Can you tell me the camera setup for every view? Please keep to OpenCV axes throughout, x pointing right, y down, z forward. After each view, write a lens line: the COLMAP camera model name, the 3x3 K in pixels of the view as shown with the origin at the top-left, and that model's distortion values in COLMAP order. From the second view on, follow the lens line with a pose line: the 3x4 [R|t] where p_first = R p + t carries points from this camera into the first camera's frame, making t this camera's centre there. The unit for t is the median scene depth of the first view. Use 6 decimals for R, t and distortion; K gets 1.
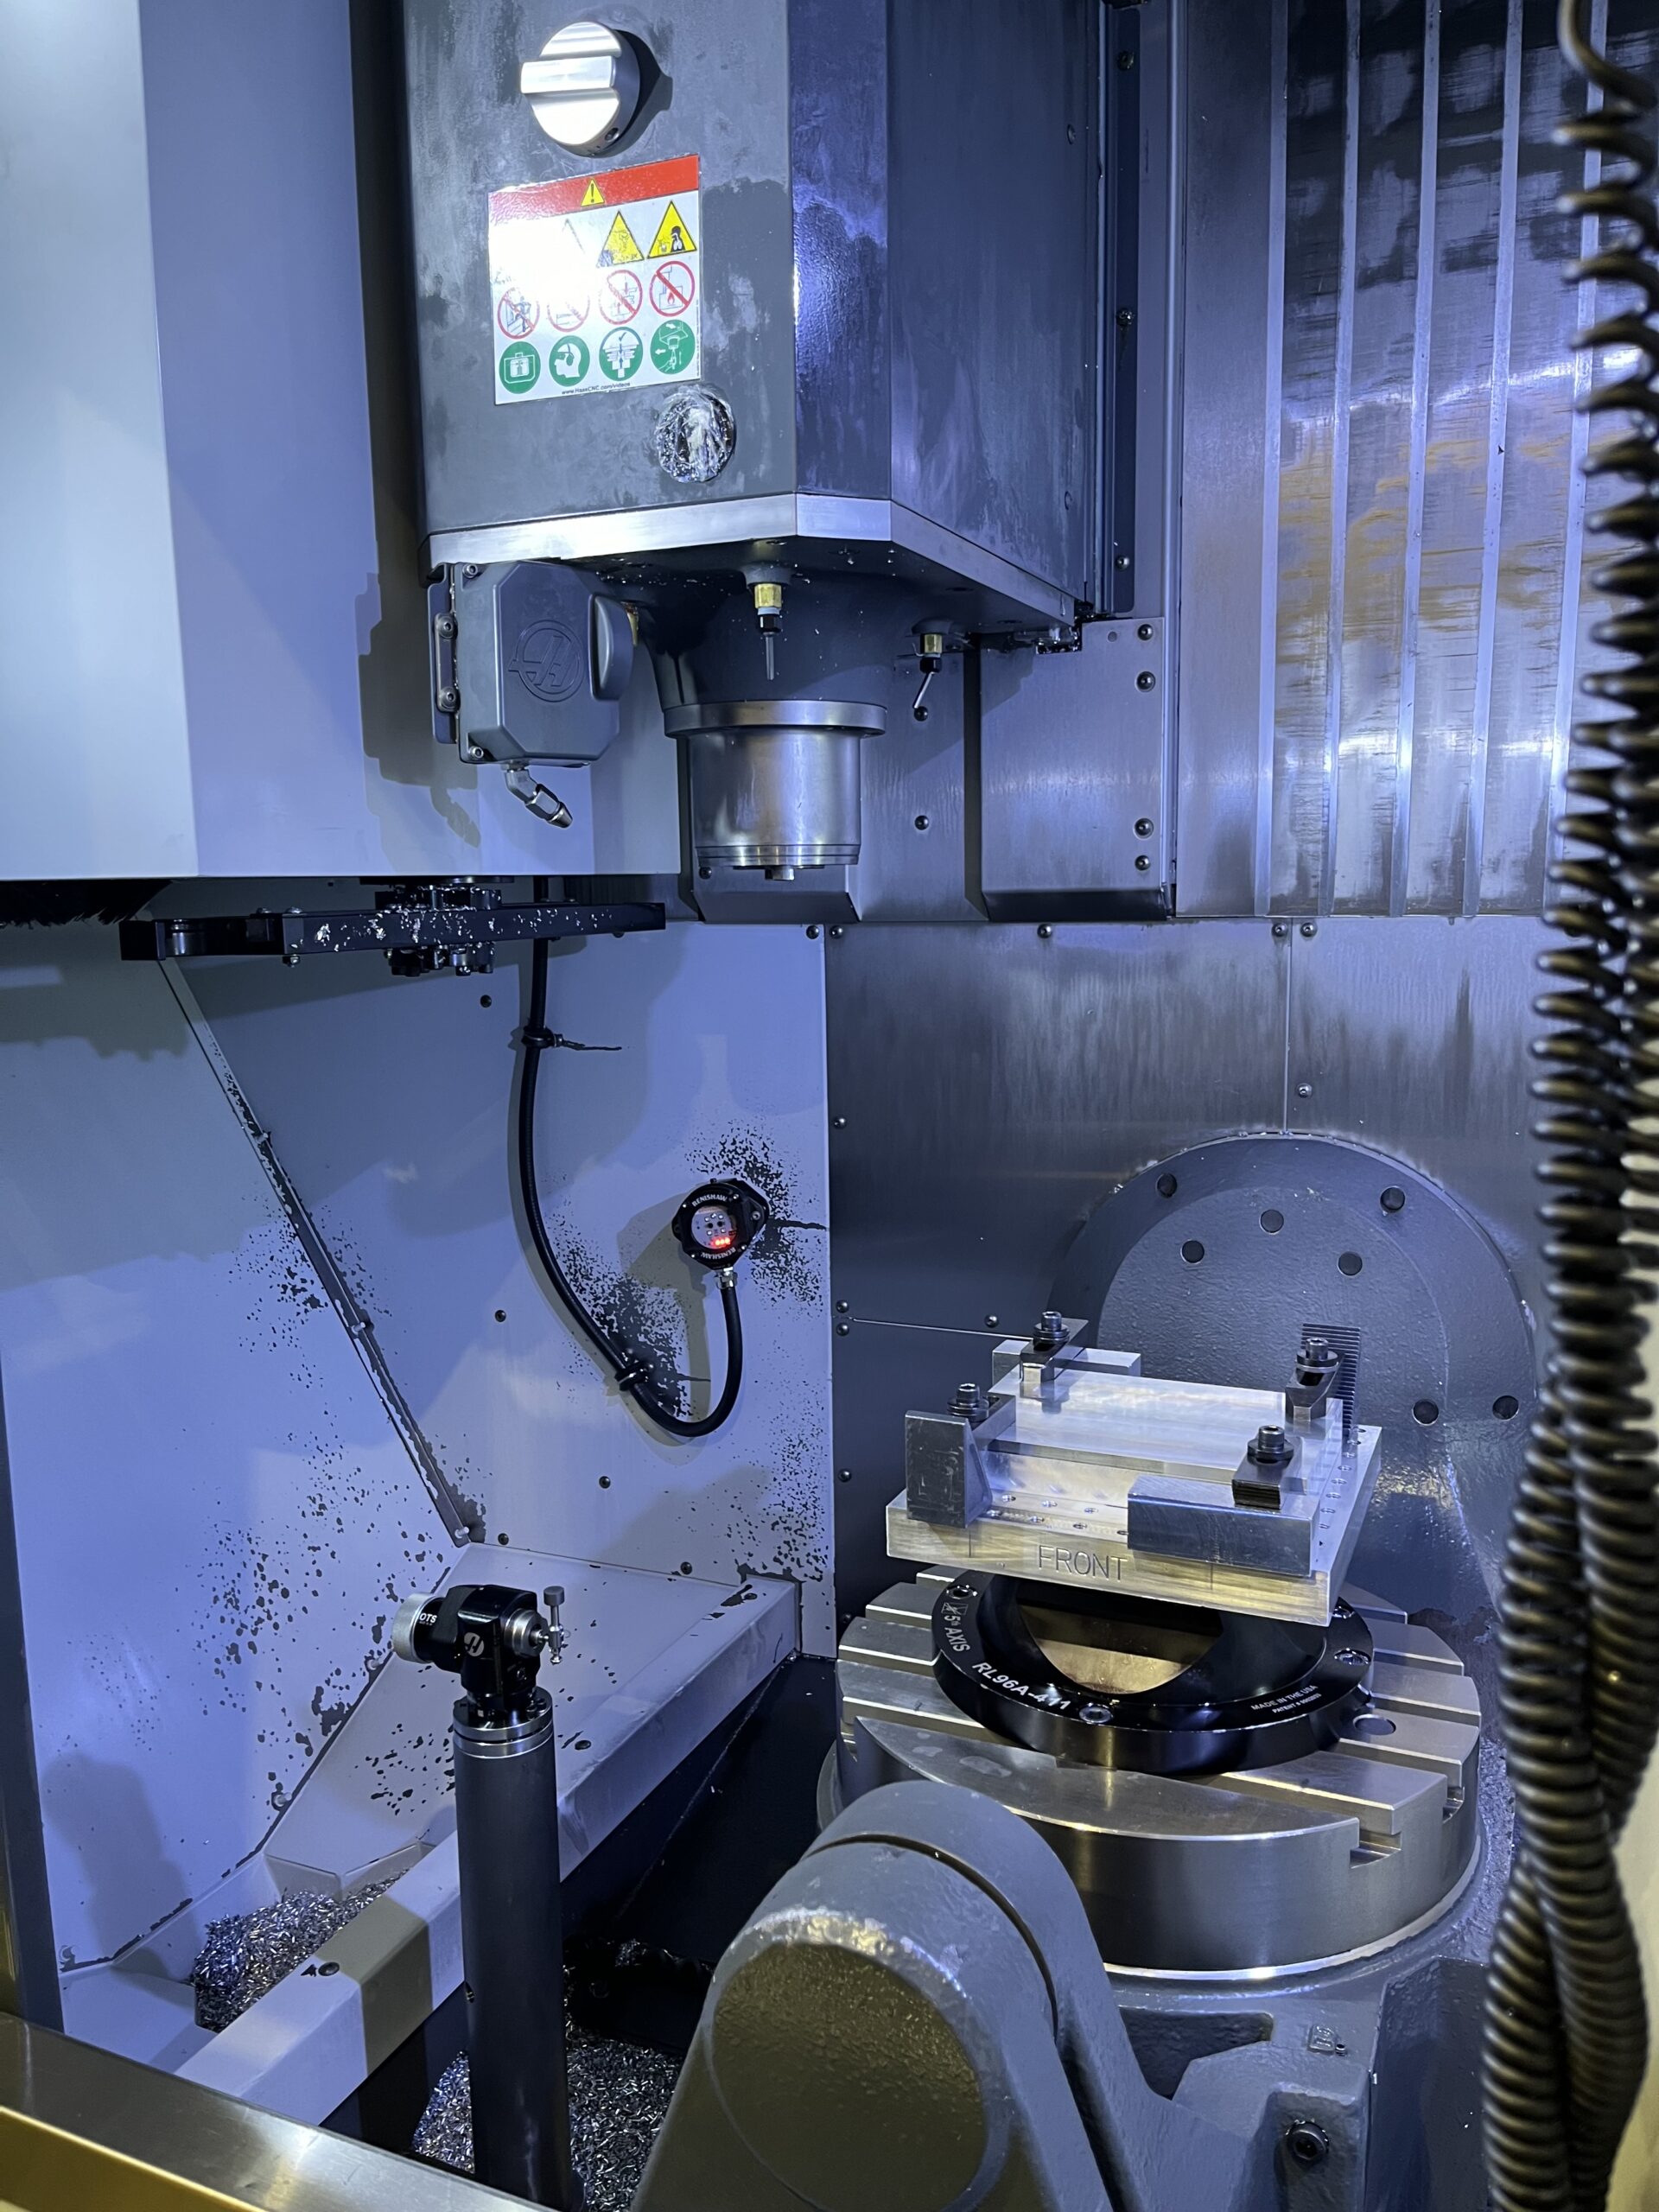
lens RADIAL K [[1654.7, 0, 826.8], [0, 1654.7, 1105.2], [0, 0, 1]] dist [0.009650, -0.043009]
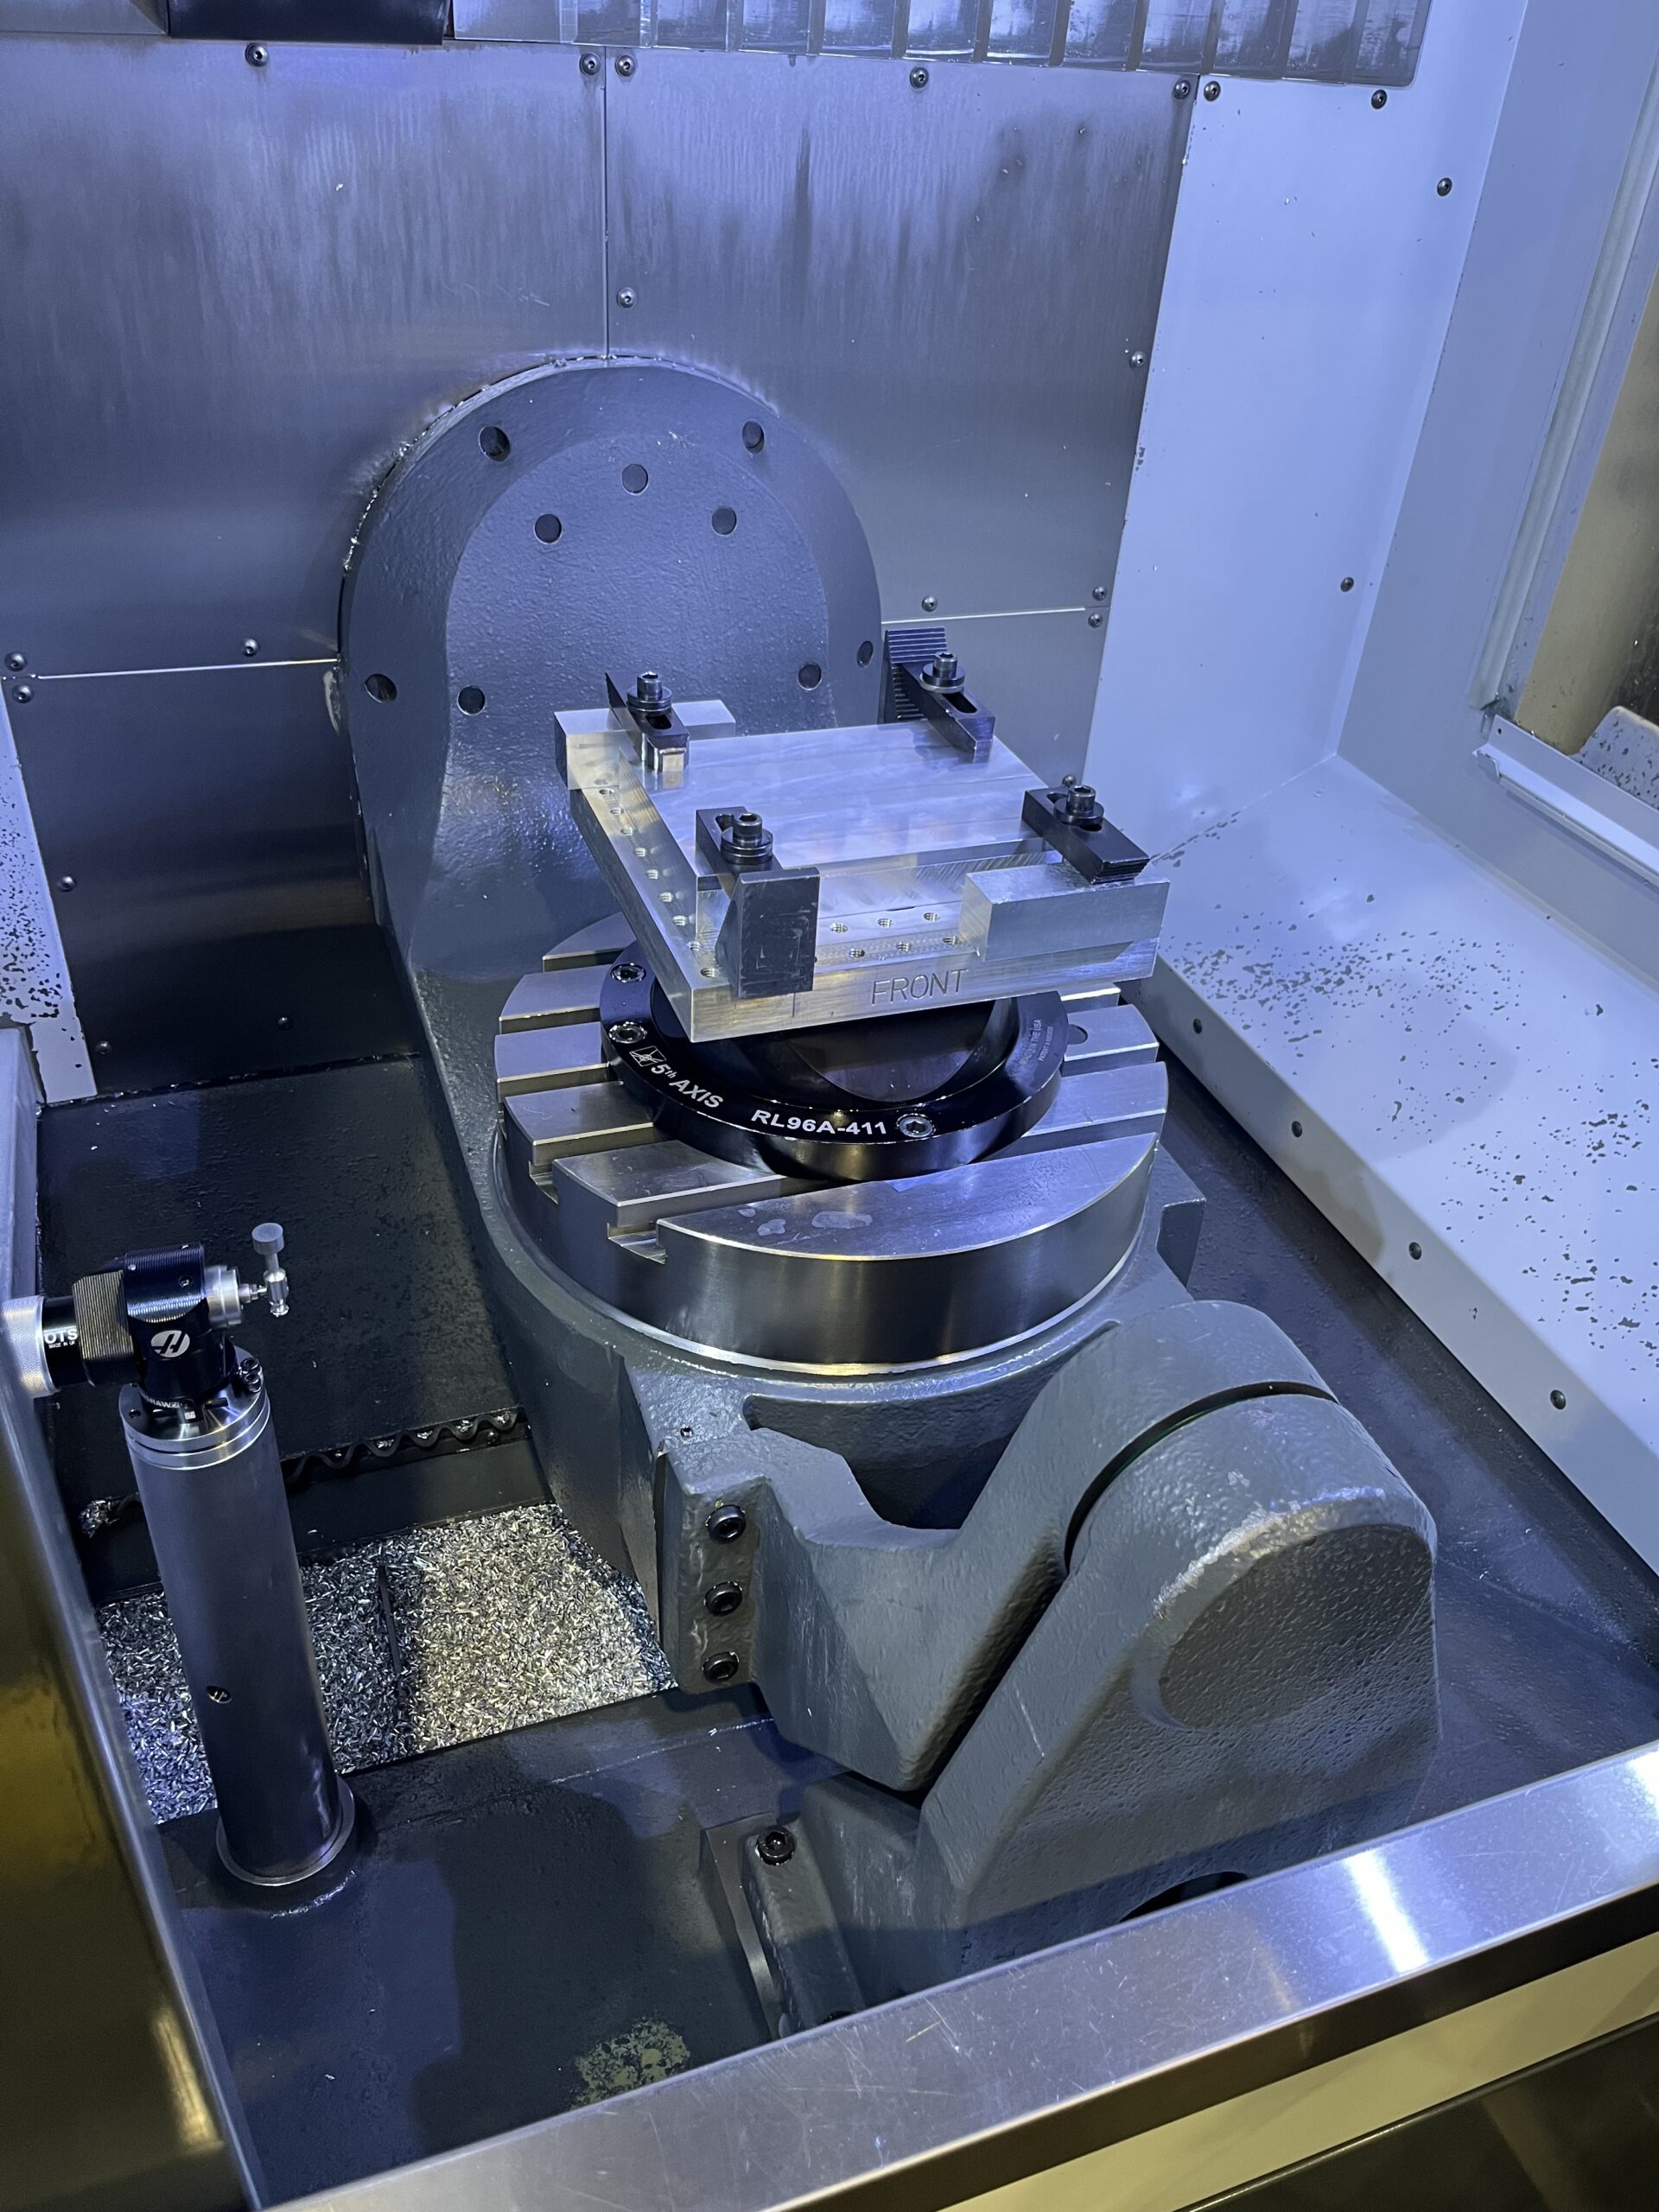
lens RADIAL K [[1654.7, 0, 835.5], [0, 1654.7, 1112.0], [0, 0, 1]] dist [0.009650, -0.043009]
pose [[0.732612, -0.344250, 0.587173, -0.243740], [0.020229, 0.873300, 0.486762, -0.051838], [-0.680346, -0.344730, 0.646754, 0.273878]]
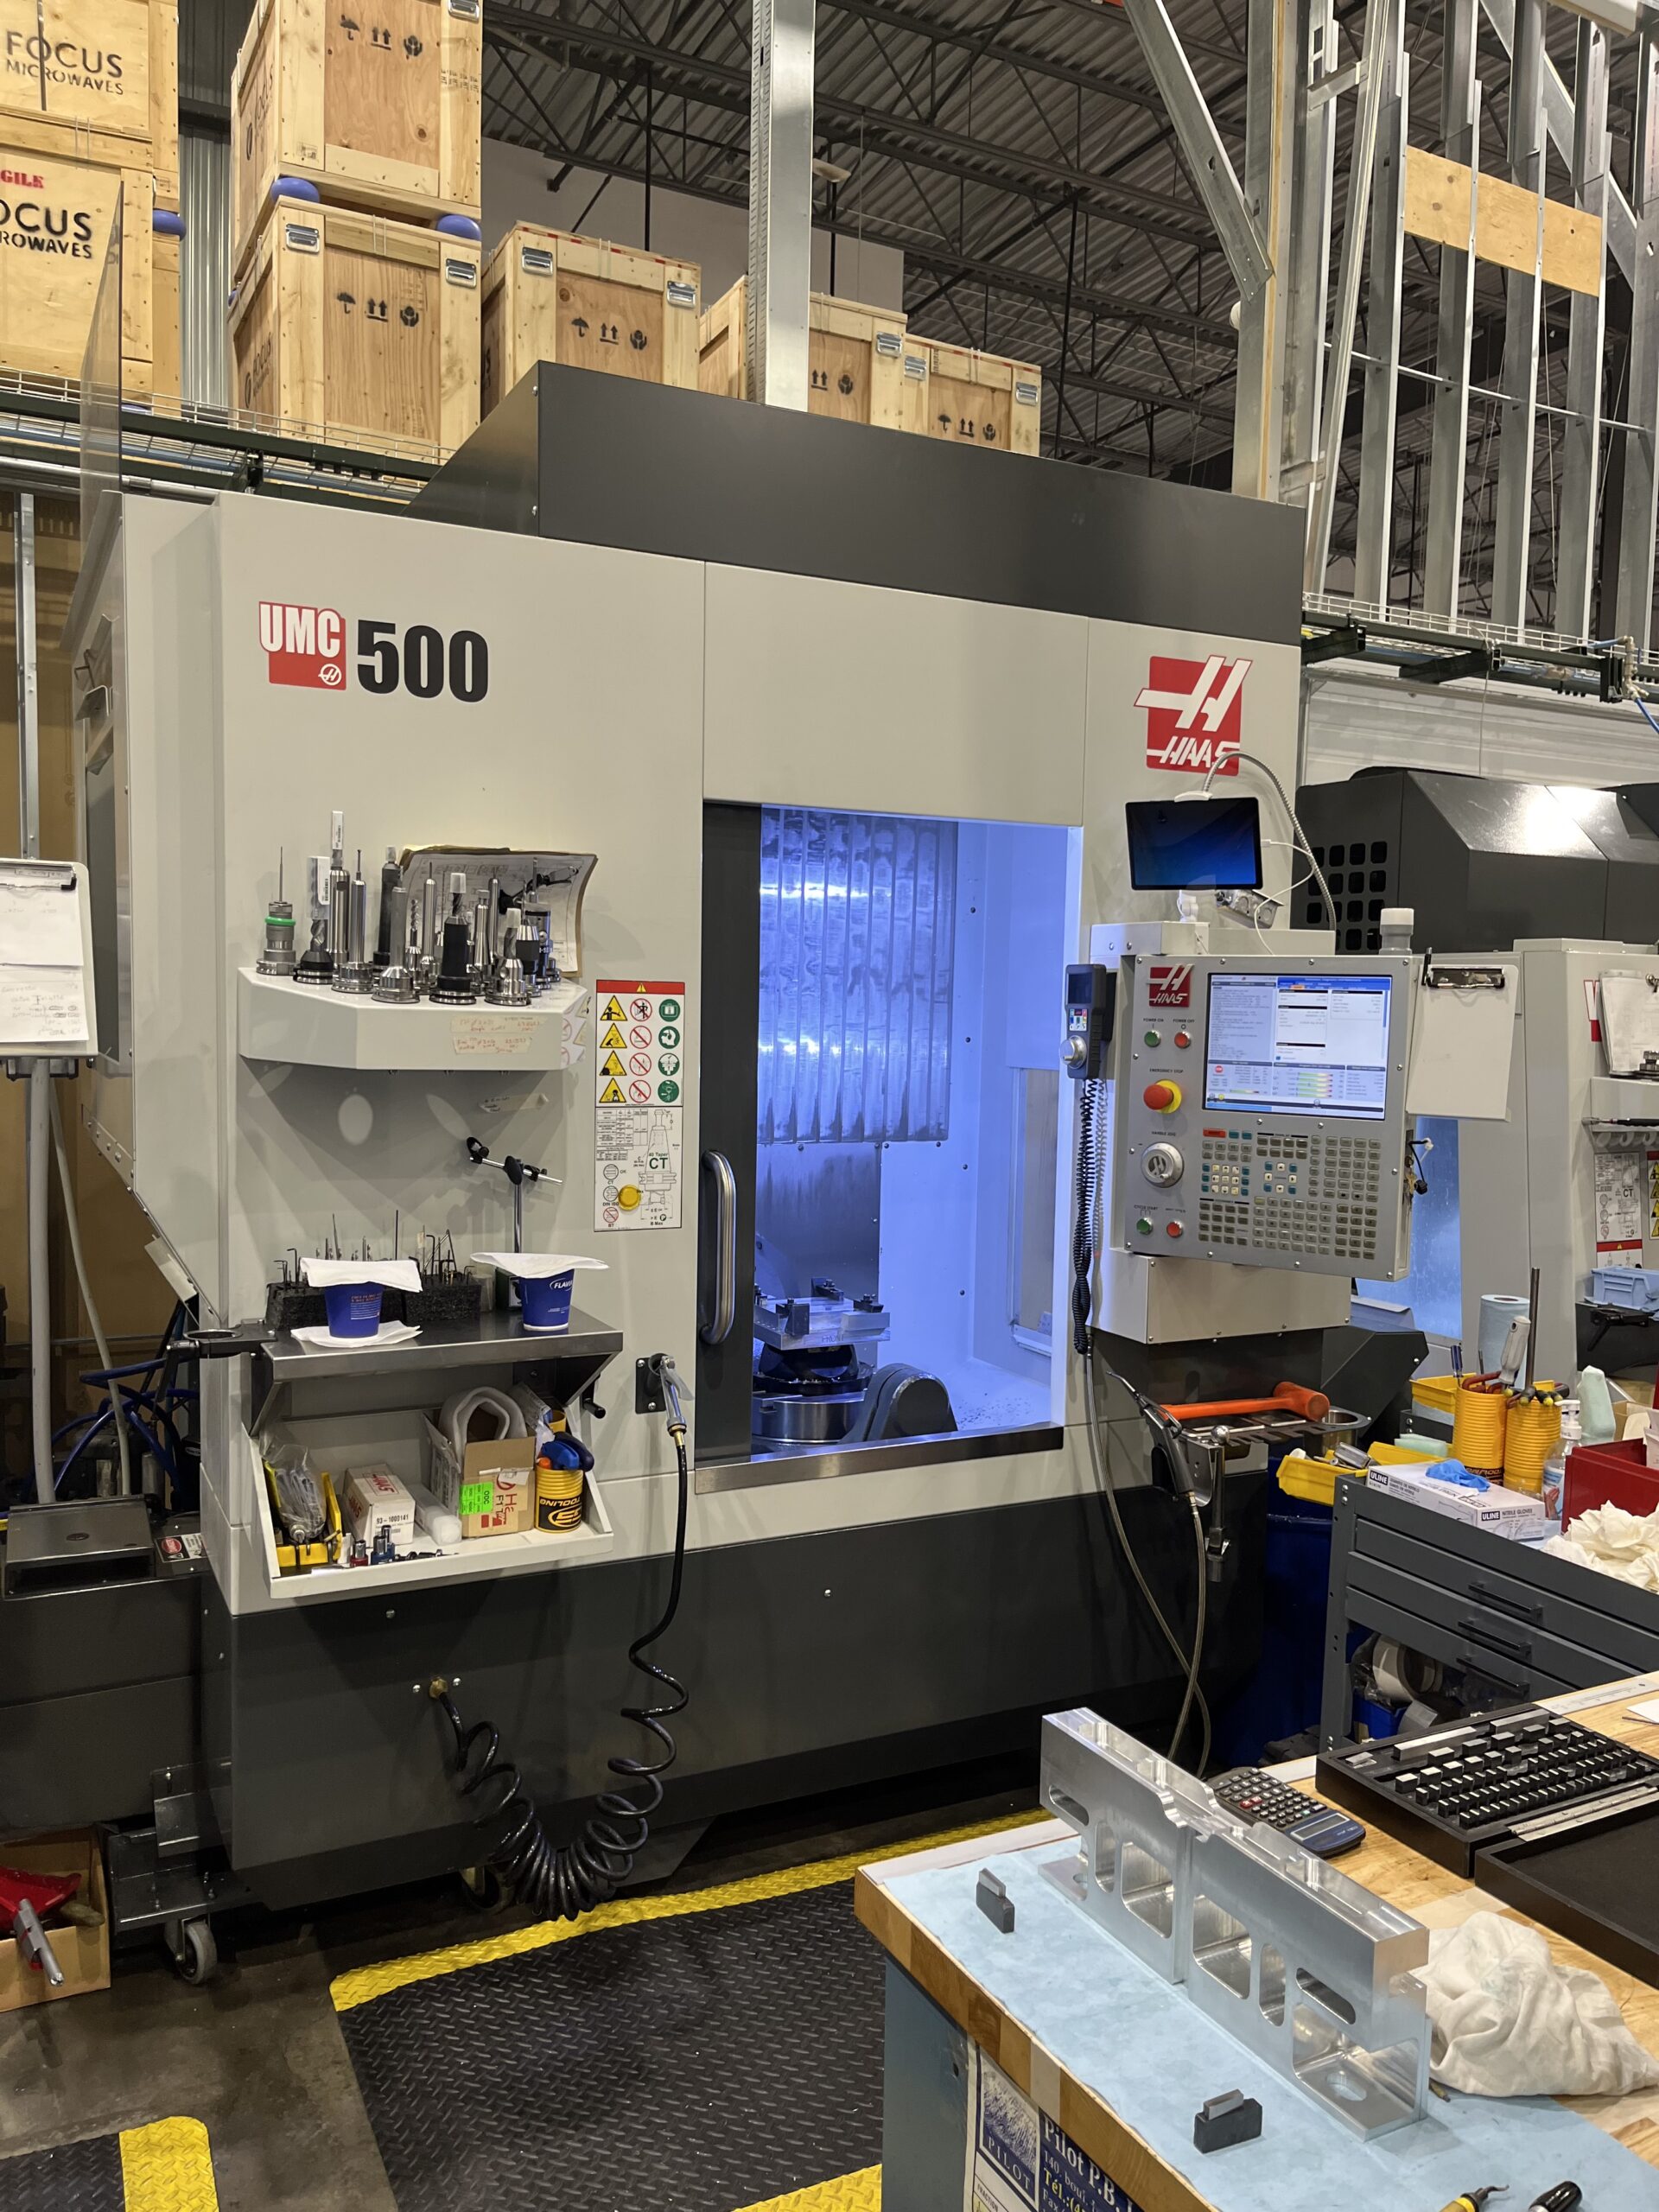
lens RADIAL K [[1654.7, 0, 828.8], [0, 1654.7, 1109.7], [0, 0, 1]] dist [0.009650, -0.043009]
pose [[0.651459, -0.019273, 0.758439, -1.530613], [0.075462, 0.996366, -0.039499, -0.050403], [-0.754921, 0.082965, 0.650546, -0.812409]]
